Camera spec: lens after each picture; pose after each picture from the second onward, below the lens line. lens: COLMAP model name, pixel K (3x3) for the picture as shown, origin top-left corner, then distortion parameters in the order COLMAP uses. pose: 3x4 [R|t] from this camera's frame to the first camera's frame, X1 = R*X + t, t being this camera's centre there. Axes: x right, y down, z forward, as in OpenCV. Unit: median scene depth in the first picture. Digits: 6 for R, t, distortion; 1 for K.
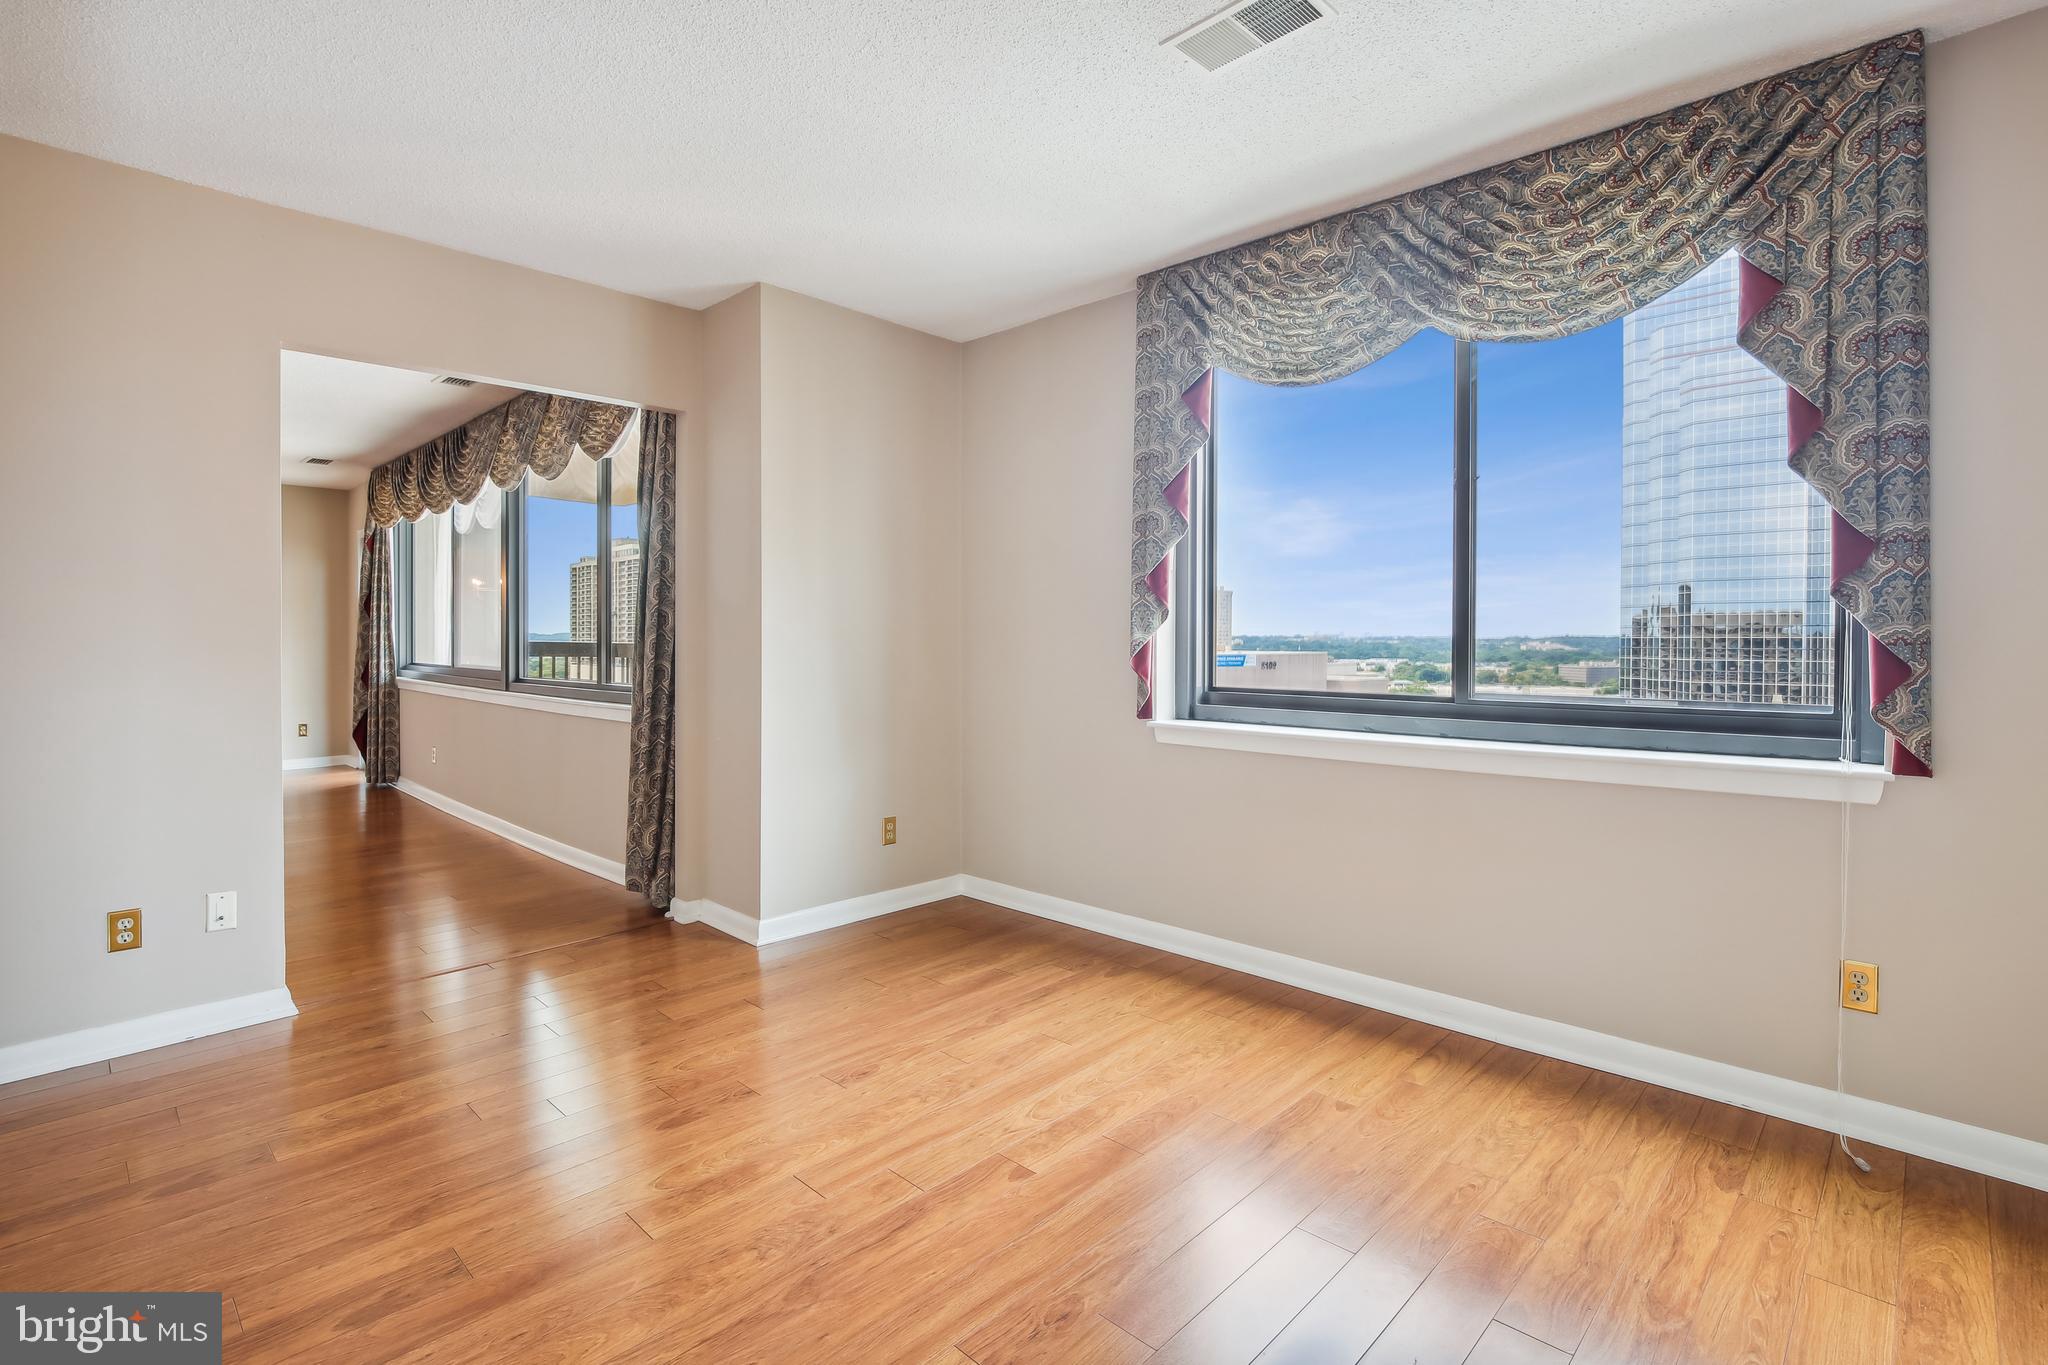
lens RADIAL K [[981.3, 0, 1008.3], [0, 981.3, 658.6], [0, 0, 1]] dist [-0.003811, 0.000012]
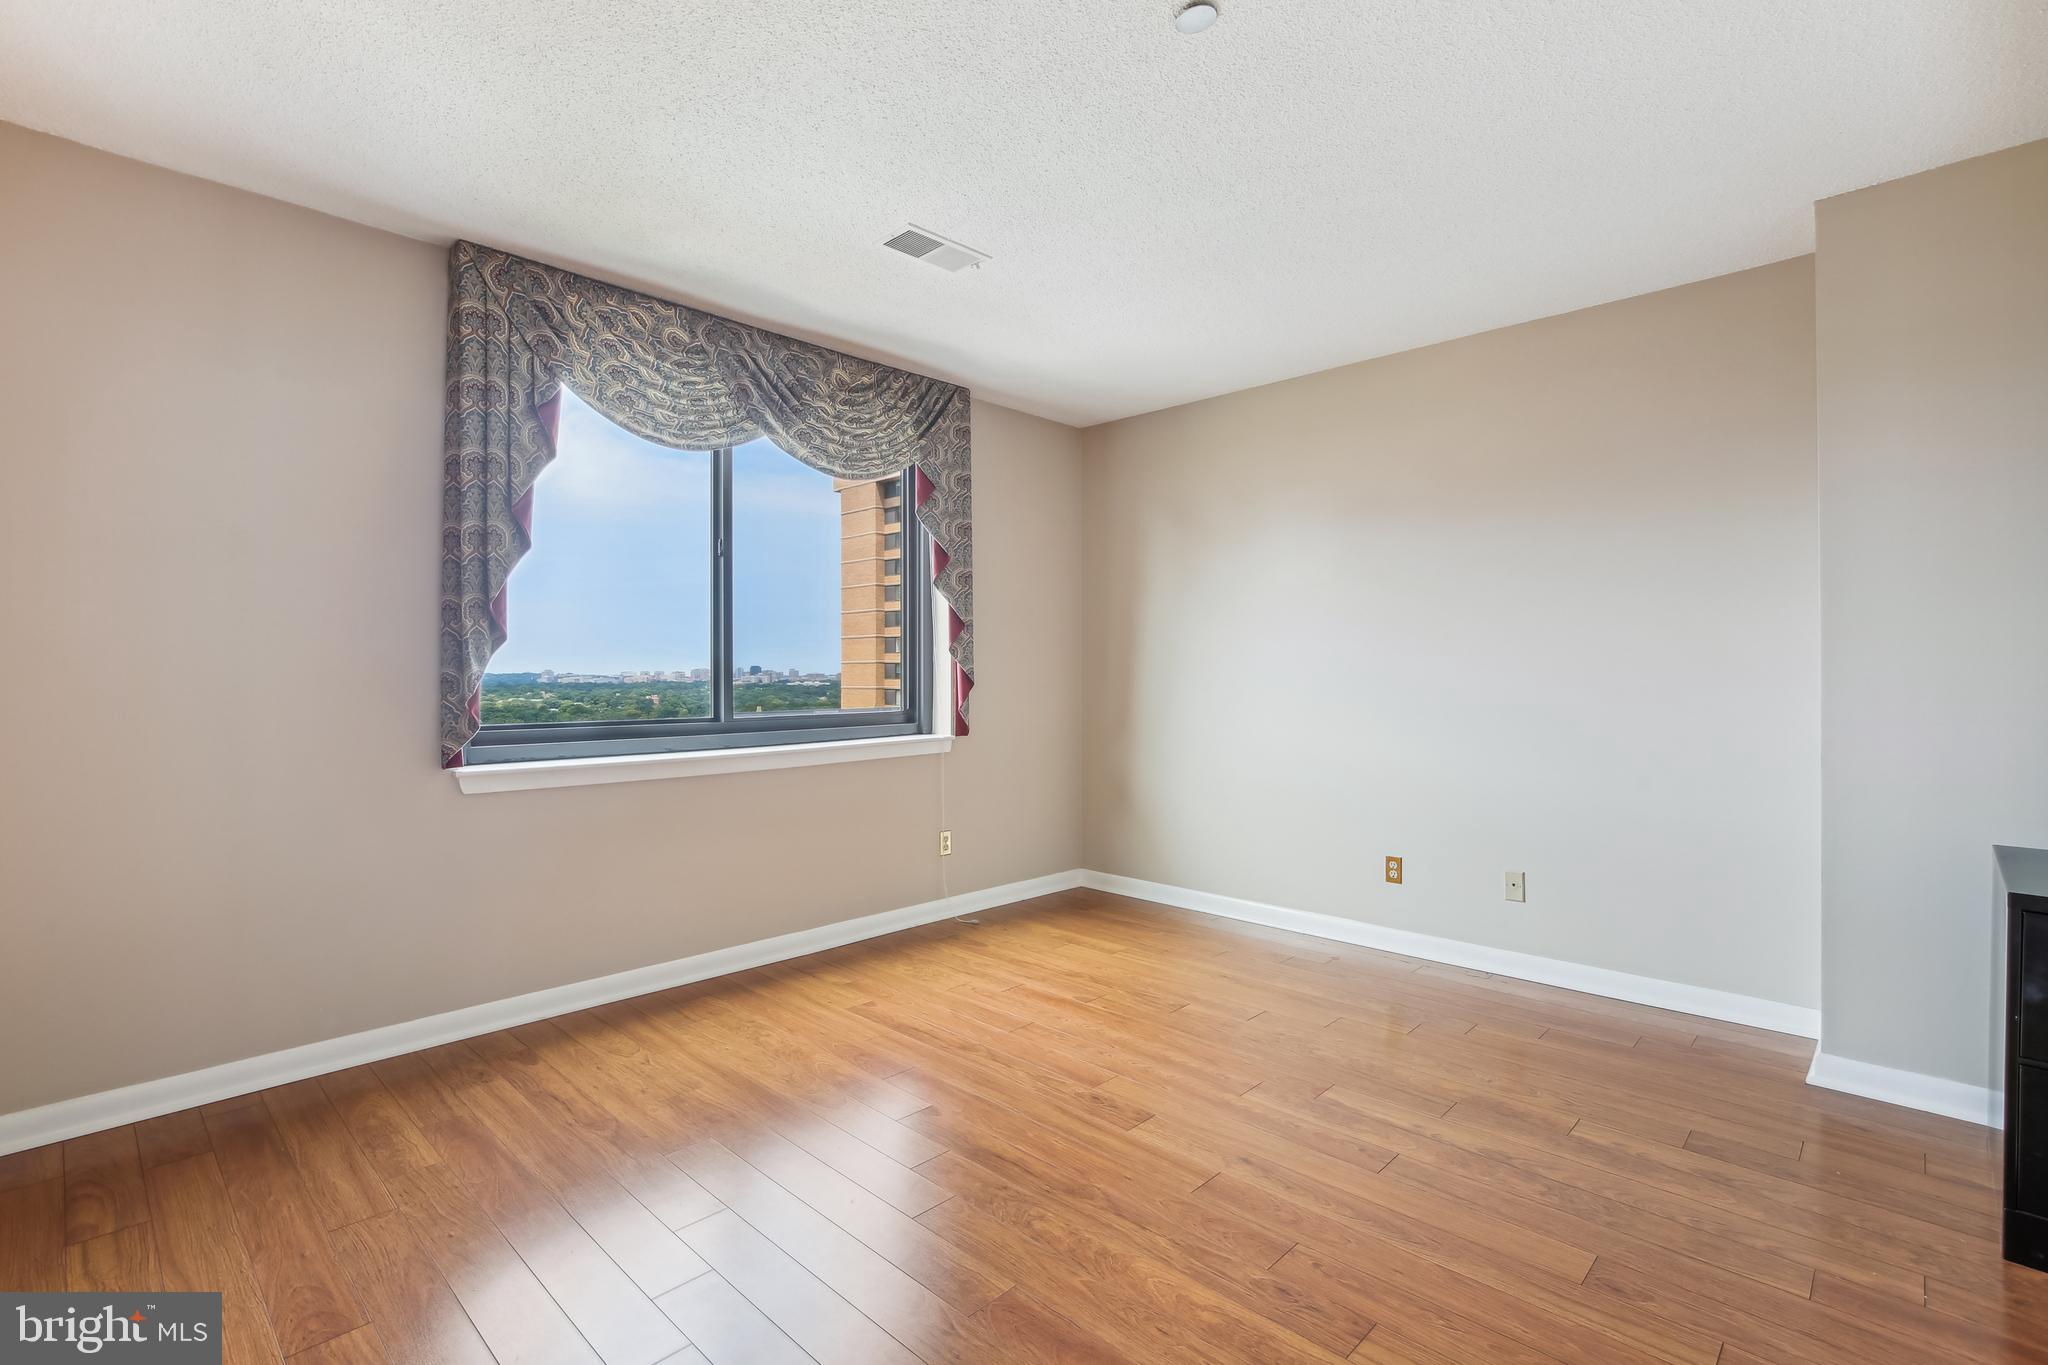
lens RADIAL K [[1001.9, 0, 1024.0], [0, 1001.9, 682.5], [0, 0, 1]] dist [0.035893, -0.000166]
pose [[-0.024174, -0.007509, 0.999680, -1.018897], [0.026566, 0.999614, 0.008151, -0.007365], [-0.999355, 0.026754, -0.023965, 0.747226]]
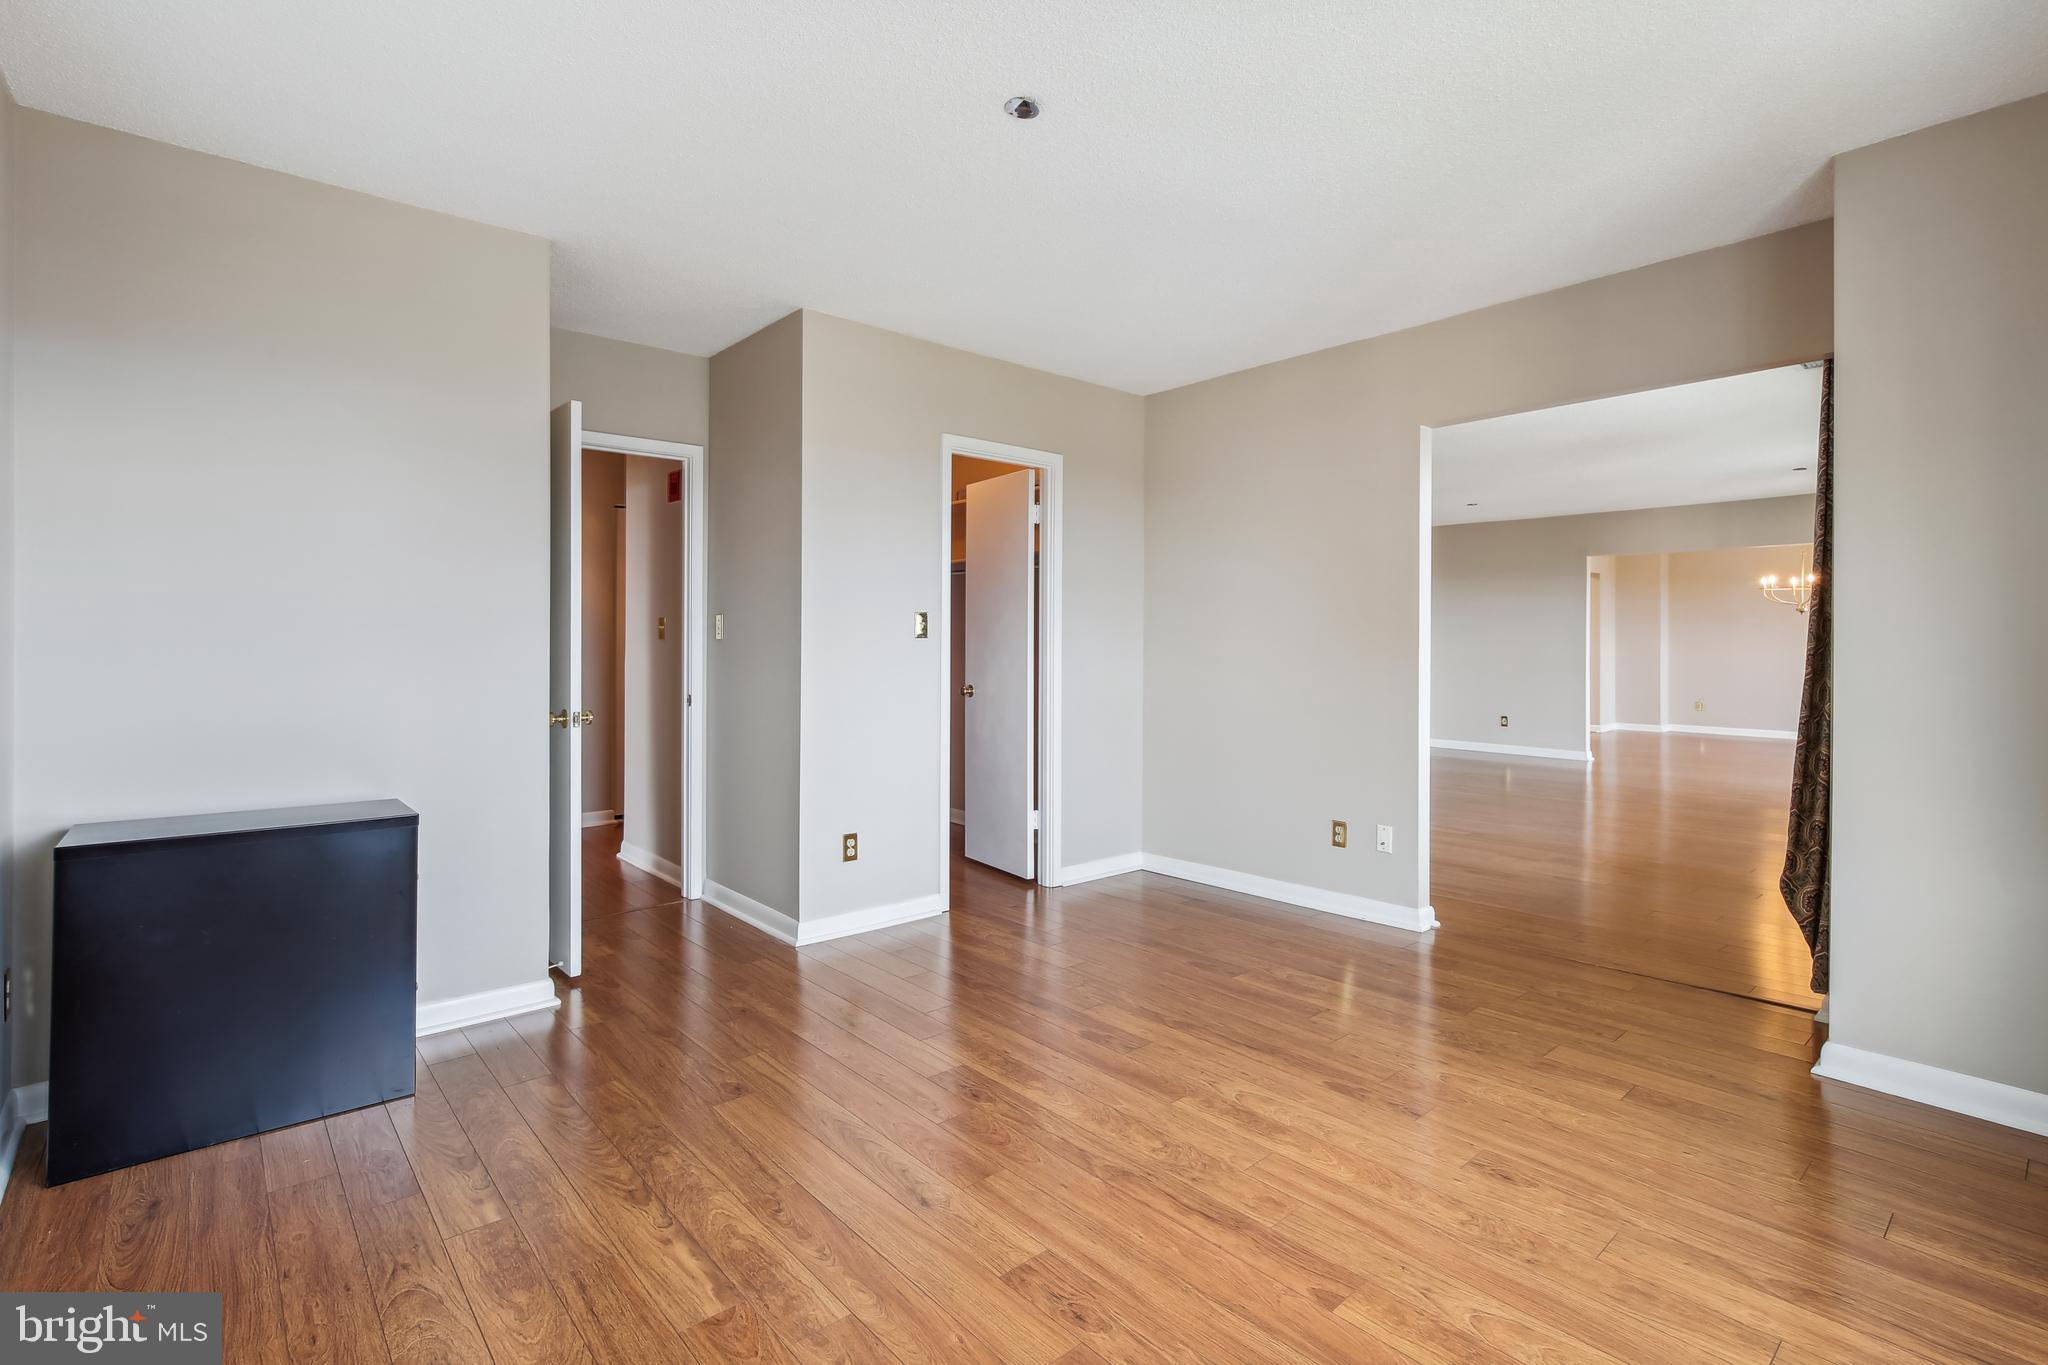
lens RADIAL K [[935.5, 0, 1025.8], [0, 935.5, 657.7], [0, 0, 1]] dist [0.000923, 0.000610]
pose [[-0.062527, 0.013040, -0.997958, 0.662084], [-0.028361, 0.999488, 0.014837, -0.010116], [0.997640, 0.029231, -0.062125, 0.647983]]
